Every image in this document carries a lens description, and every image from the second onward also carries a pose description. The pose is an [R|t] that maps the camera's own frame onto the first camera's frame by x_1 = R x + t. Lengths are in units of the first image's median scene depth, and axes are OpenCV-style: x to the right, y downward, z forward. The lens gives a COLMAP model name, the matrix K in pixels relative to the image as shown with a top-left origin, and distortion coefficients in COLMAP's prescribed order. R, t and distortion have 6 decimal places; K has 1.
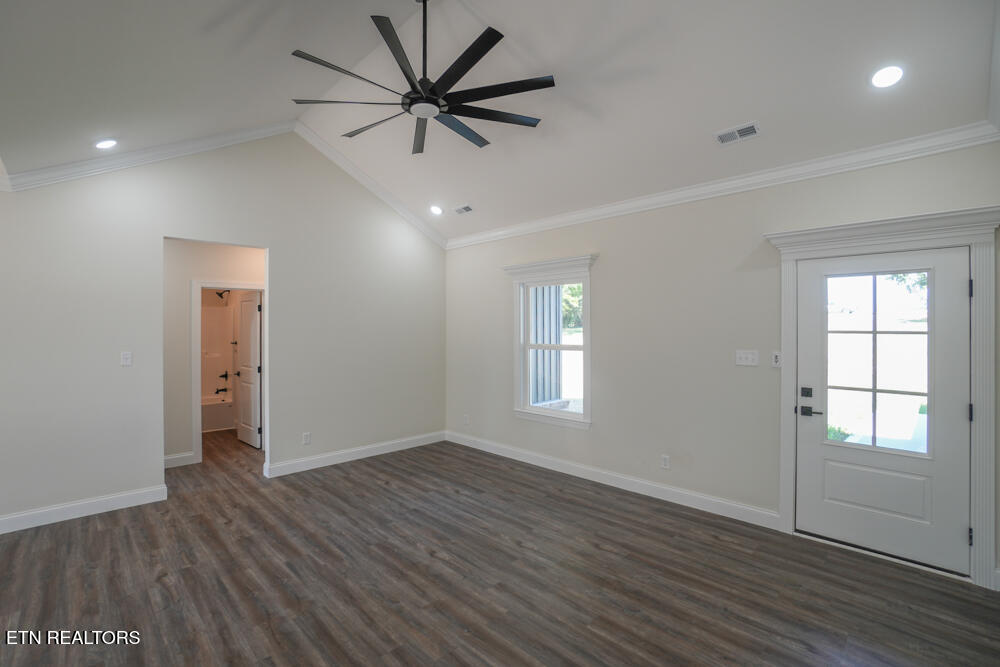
lens RADIAL K [[457.7, 0, 494.9], [0, 457.7, 328.7], [0, 0, 1]] dist [-0.041429, 0.006693]
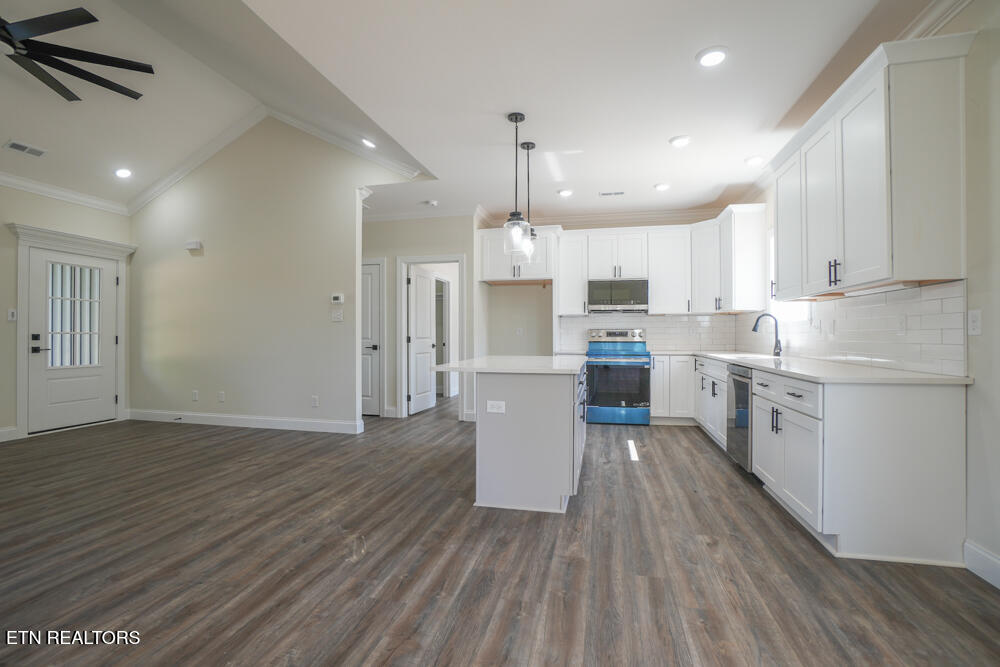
lens RADIAL K [[457.7, 0, 495.6], [0, 457.7, 338.7], [0, 0, 1]] dist [-0.041429, 0.006693]
pose [[-0.531097, -0.003541, 0.847304, -1.311830], [0.004461, 0.999966, 0.006976, 0.139852], [-0.847299, 0.007485, -0.531063, 0.474796]]
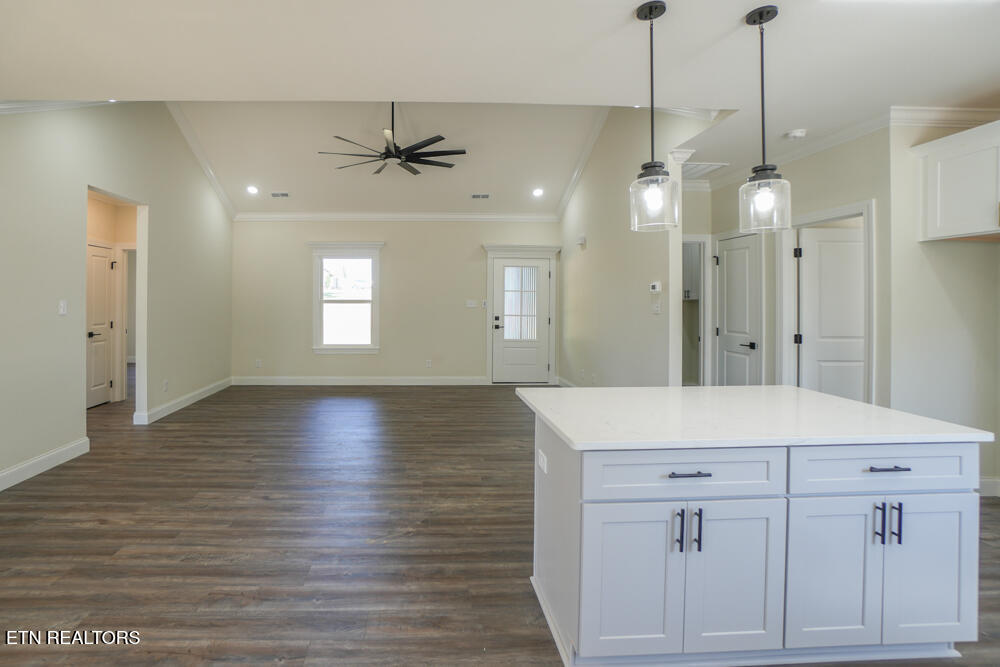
lens RADIAL K [[457.7, 0, 423.6], [0, 457.7, 298.8], [0, 0, 1]] dist [-0.041429, 0.006693]
pose [[0.682628, 0.007180, 0.730731, -1.153800], [-0.003582, 0.999973, -0.006480, 0.060987], [-0.730757, 0.001806, 0.682635, -0.255834]]
